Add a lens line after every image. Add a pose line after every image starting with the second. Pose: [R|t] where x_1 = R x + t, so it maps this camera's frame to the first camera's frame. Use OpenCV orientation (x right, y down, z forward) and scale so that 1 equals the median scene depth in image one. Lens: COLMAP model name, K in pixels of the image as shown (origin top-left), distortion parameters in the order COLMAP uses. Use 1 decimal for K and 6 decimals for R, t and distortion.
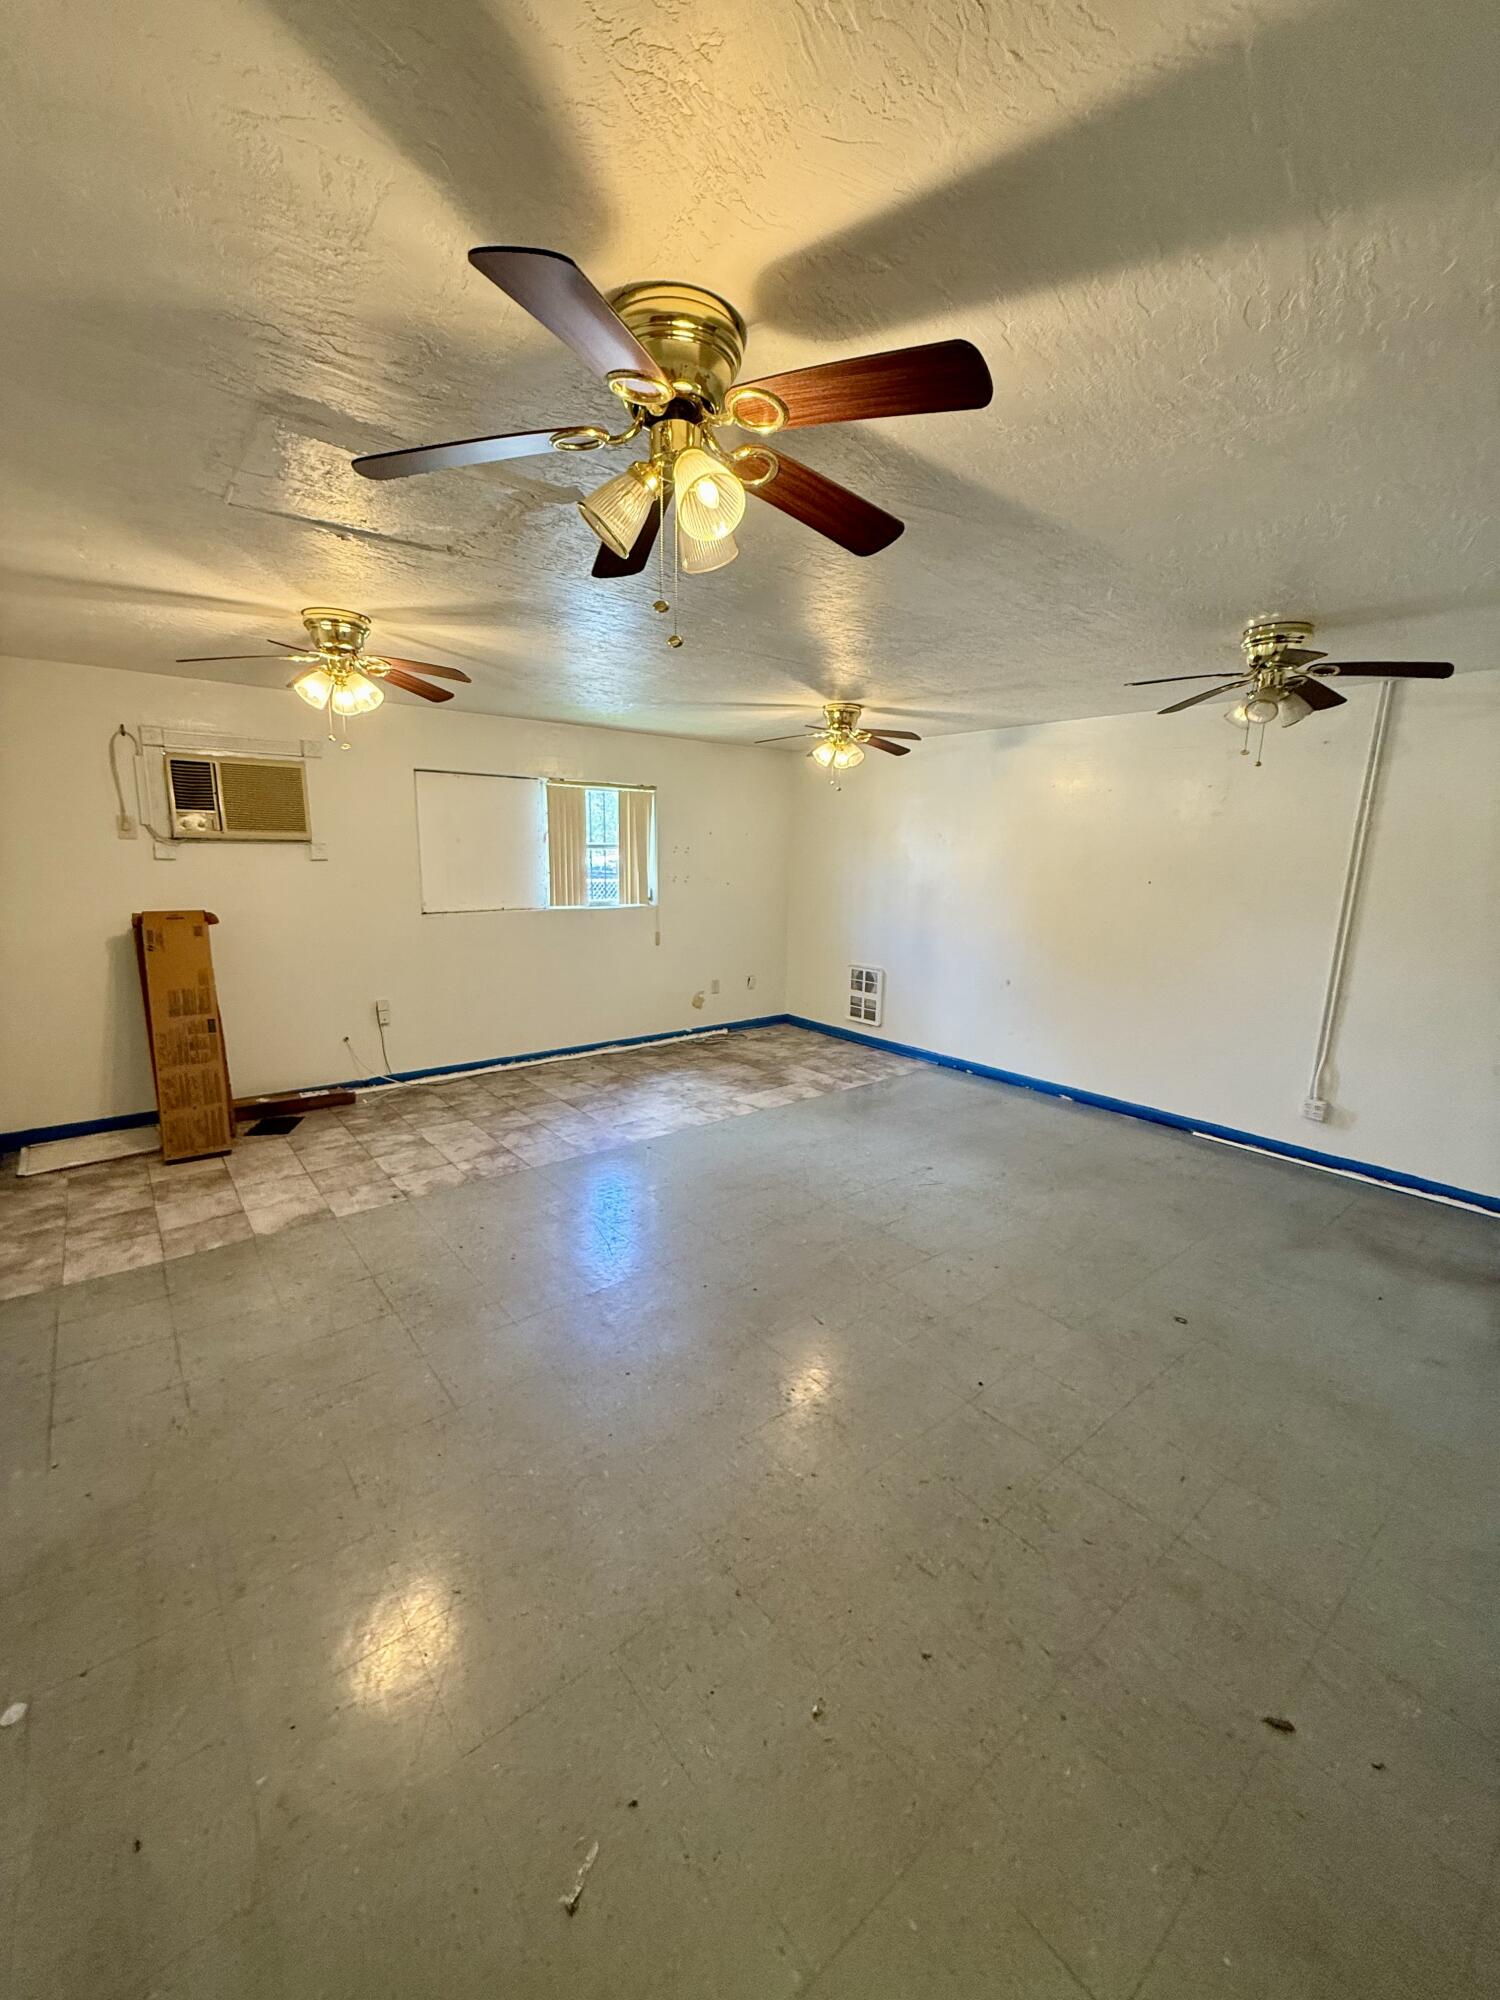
lens RADIAL K [[797.1, 0, 749.0], [0, 797.1, 1003.9], [0, 0, 1]] dist [0.000597, 0.000564]
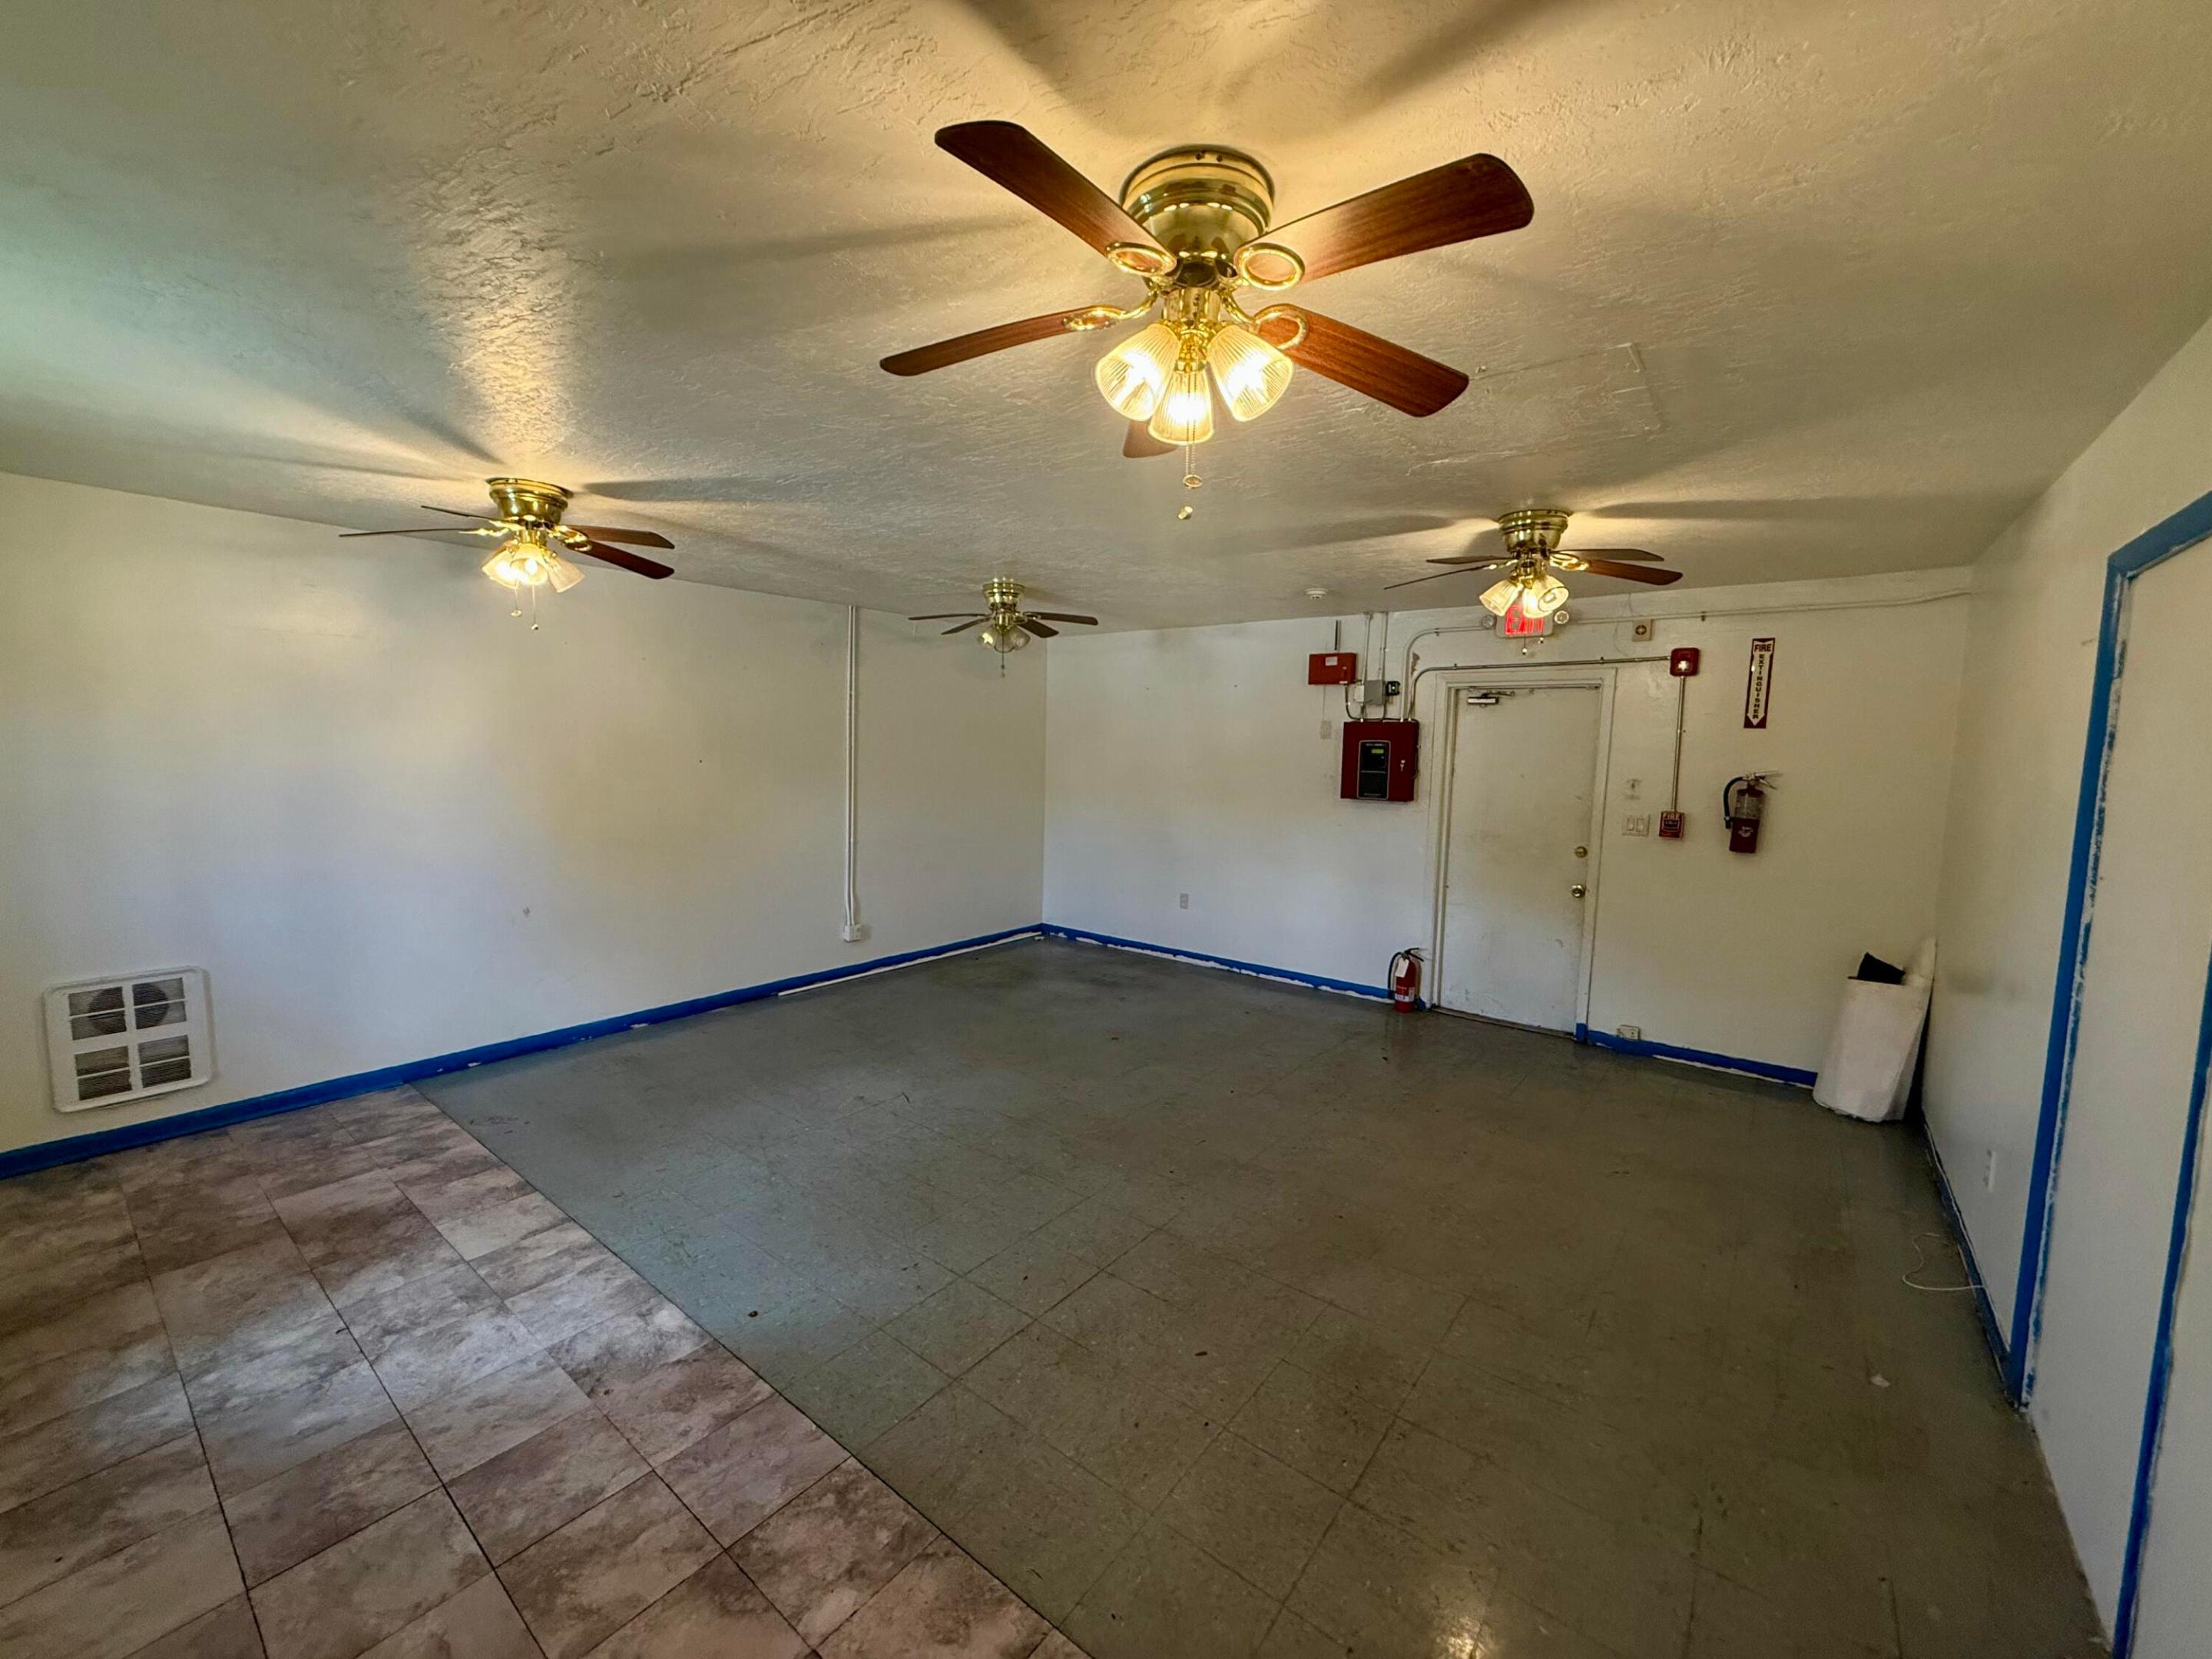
lens RADIAL K [[881.6, 0, 1102.6], [0, 881.6, 826.8], [0, 0, 1]] dist [0.000597, 0.000564]
pose [[-0.221096, -0.116982, 0.968210, -0.542866], [0.163504, 0.974282, 0.155053, -0.139584], [-0.961448, 0.192588, -0.196283, 0.657178]]
